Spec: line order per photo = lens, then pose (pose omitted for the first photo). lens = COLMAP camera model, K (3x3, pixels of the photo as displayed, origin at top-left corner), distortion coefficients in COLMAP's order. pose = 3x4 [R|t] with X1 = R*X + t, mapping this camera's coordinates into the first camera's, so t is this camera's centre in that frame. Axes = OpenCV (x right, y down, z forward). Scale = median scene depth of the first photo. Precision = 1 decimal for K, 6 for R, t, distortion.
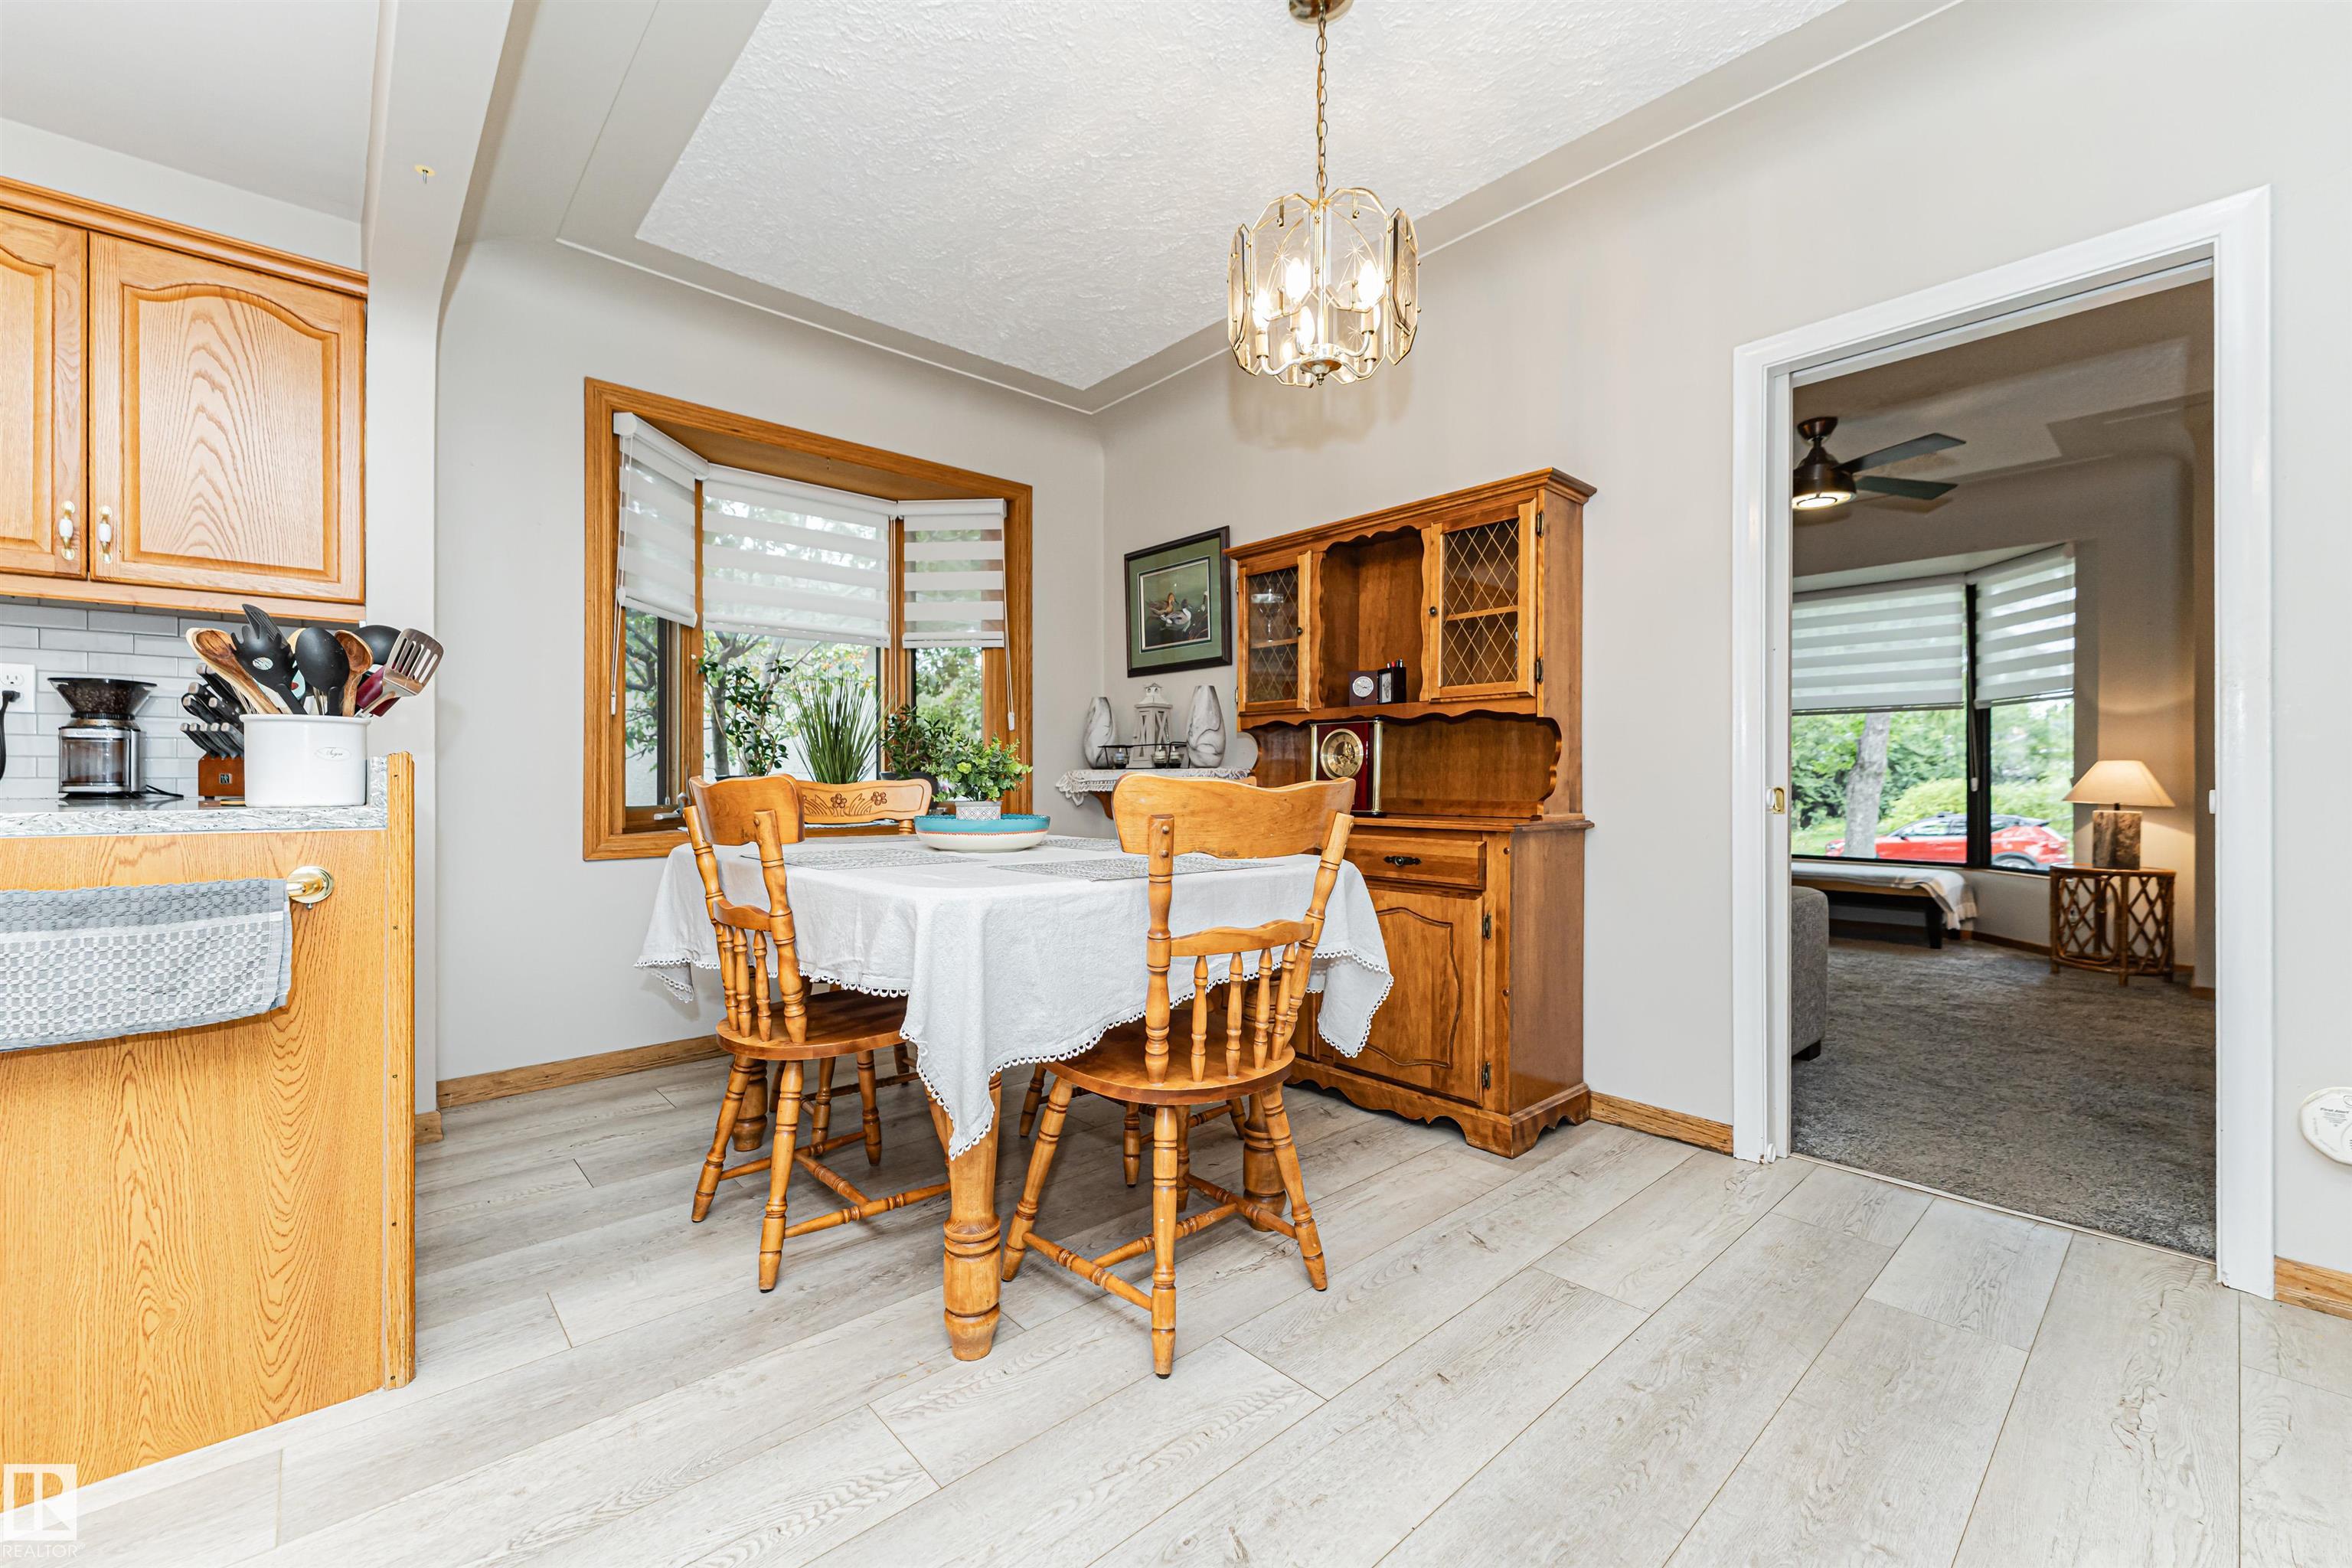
lens RADIAL K [[951.1, 0, 1178.9], [0, 951.1, 781.0], [0, 0, 1]] dist [0.002869, -0.002871]
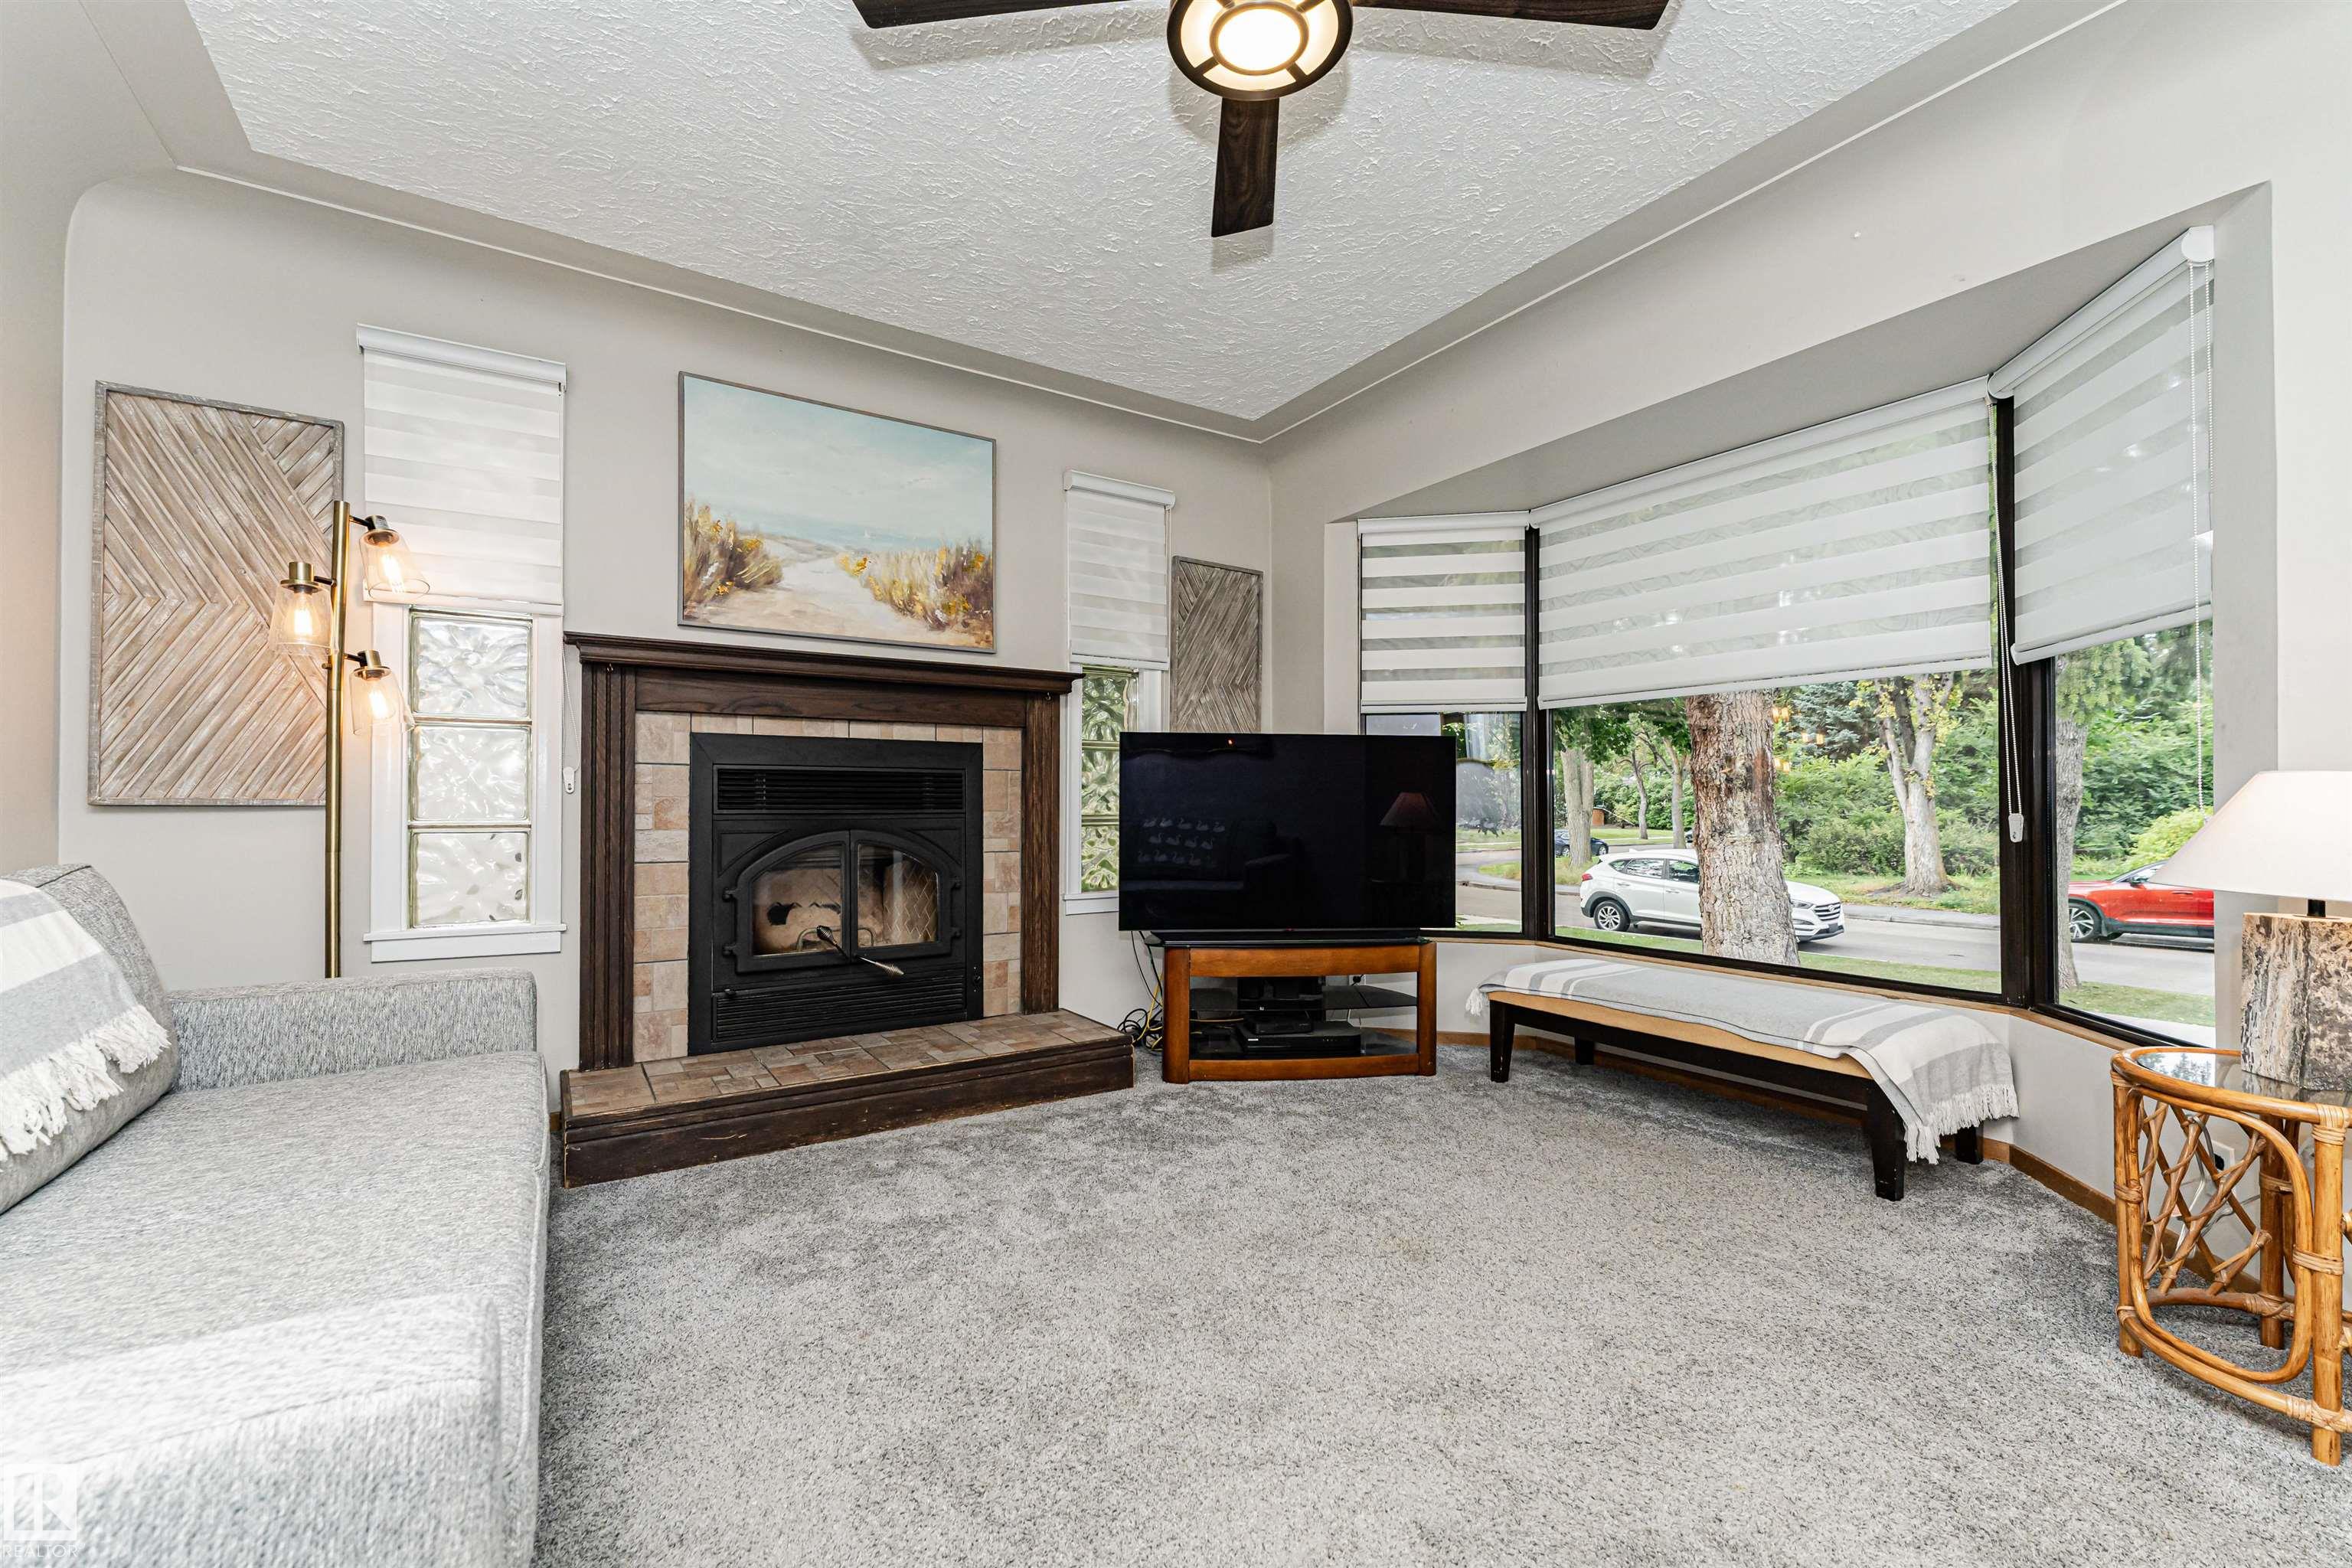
lens RADIAL K [[951.1, 0, 1158.0], [0, 951.1, 795.5], [0, 0, 1]] dist [0.002869, -0.002871]
pose [[0.984046, -0.000016, -0.177915, 0.873119], [-0.001724, 0.999952, -0.009626, -0.011270], [0.177907, 0.009779, 0.983999, 0.809138]]
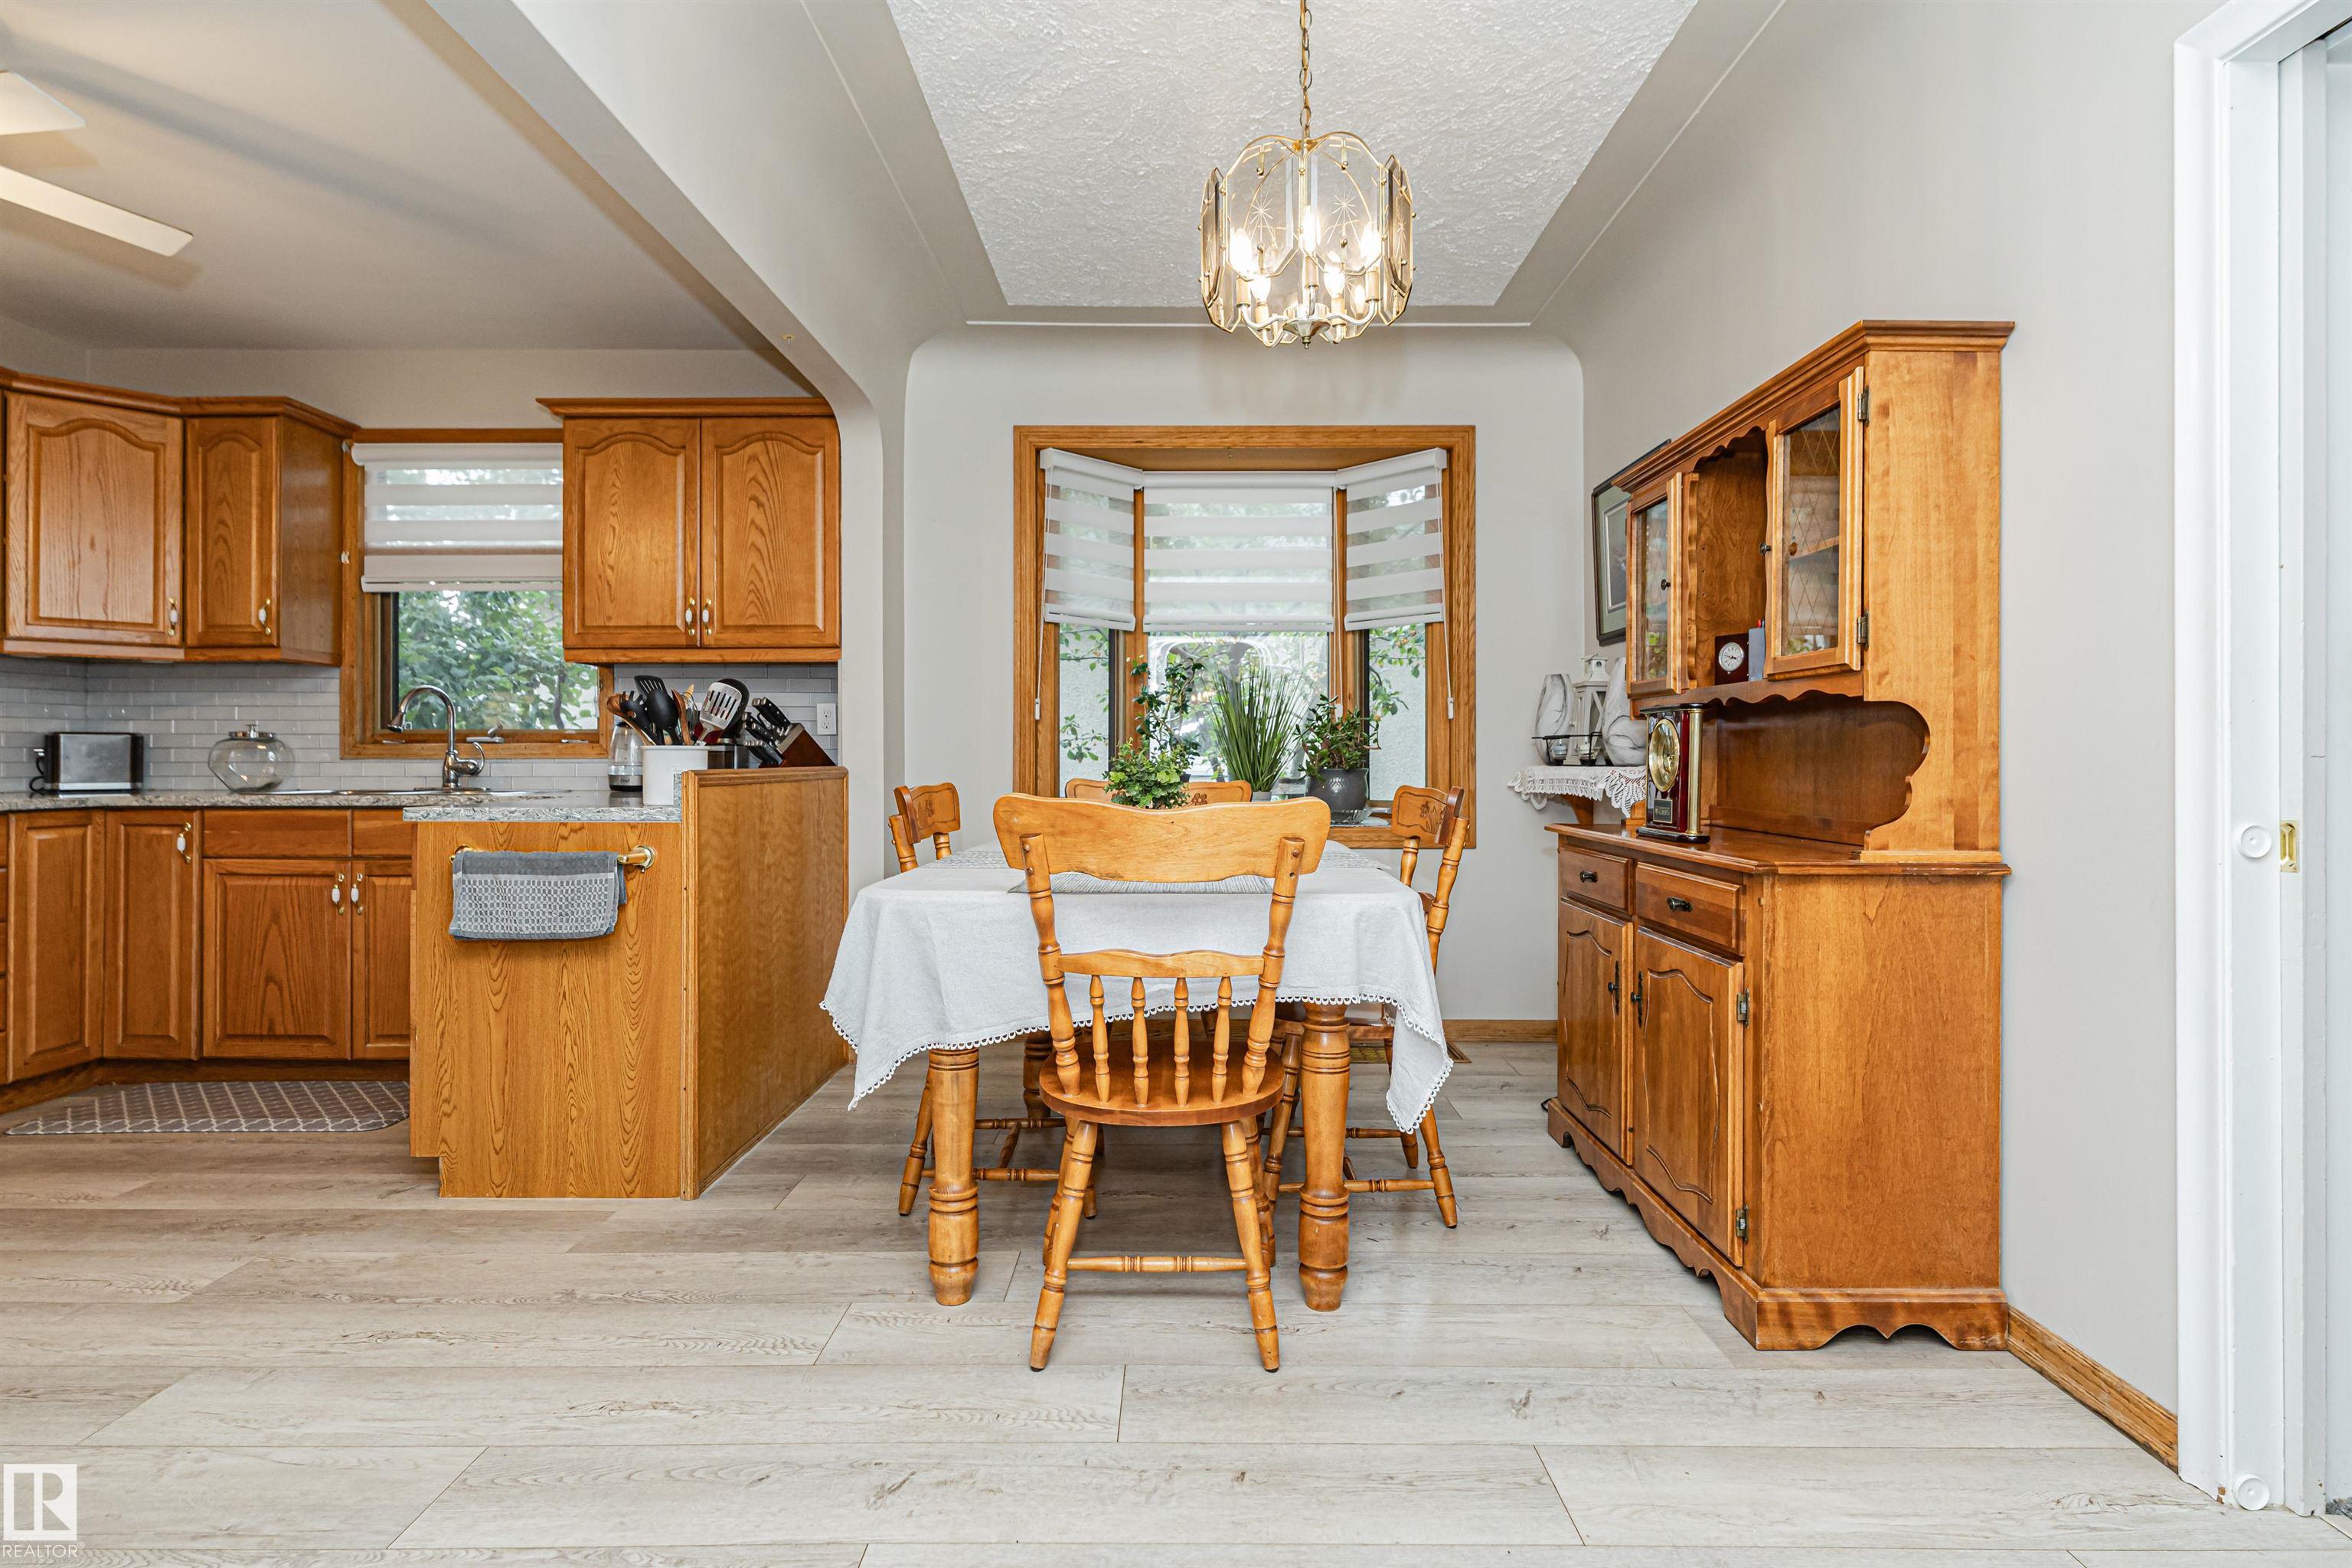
lens RADIAL K [[1203.0, 0, 1181.6], [0, 1203.0, 757.1], [0, 0, 1]] dist [-0.004626, 0.002369]
pose [[0.743903, -0.001765, -0.668286, 0.445120], [0.000170, 0.999997, -0.002451, -0.020706], [0.668288, 0.001710, 0.743901, 0.054887]]
